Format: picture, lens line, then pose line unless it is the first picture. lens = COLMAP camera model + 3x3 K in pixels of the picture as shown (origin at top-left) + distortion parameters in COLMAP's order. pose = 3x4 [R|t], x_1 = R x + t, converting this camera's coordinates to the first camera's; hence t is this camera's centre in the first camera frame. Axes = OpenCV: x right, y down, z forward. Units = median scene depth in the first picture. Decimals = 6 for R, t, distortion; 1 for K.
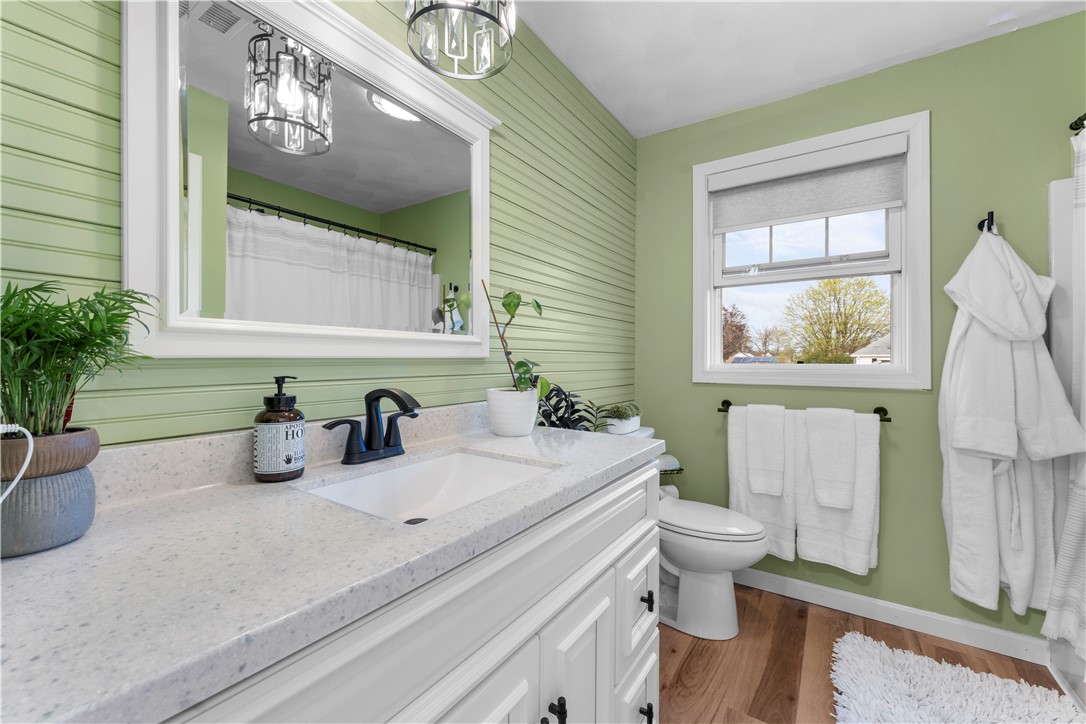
lens RADIAL K [[444.0, 0, 543.4], [0, 444.0, 351.1], [0, 0, 1]] dist [0.000099, -0.000105]
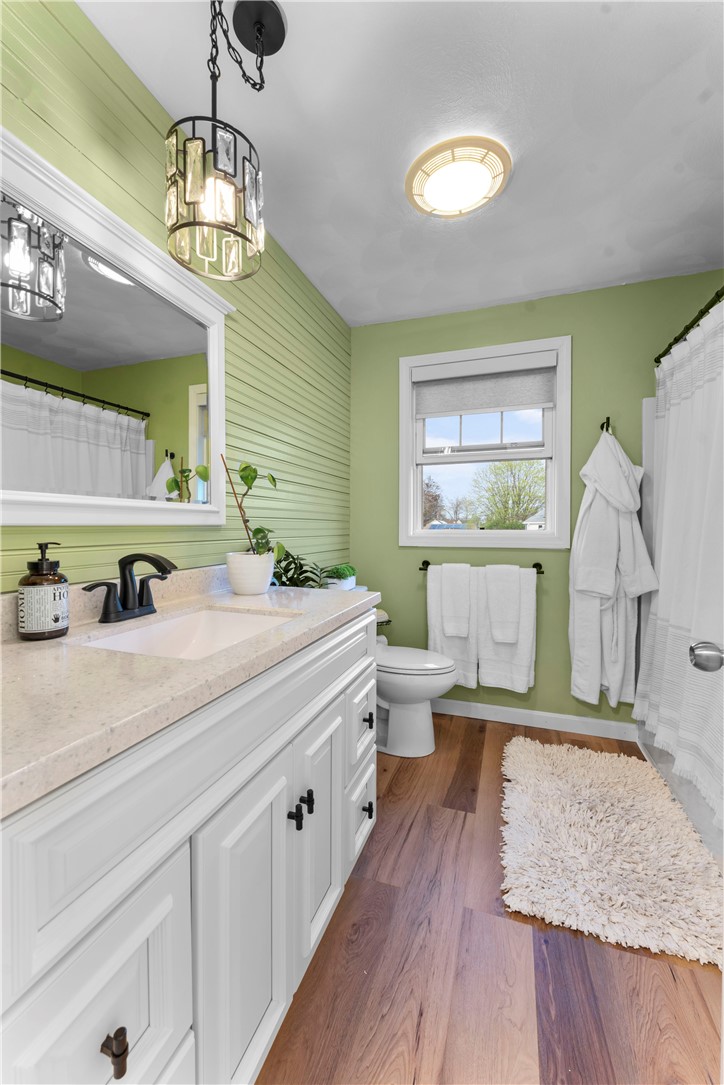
lens RADIAL K [[443.6, 0, 367.6], [0, 443.6, 521.3], [0, 0, 1]] dist [0.000099, -0.000105]
pose [[0.964819, 0.000887, 0.262914, -0.060416], [-0.002687, 0.999975, 0.006488, -0.001965], [-0.262902, -0.006967, 0.964797, -0.122543]]
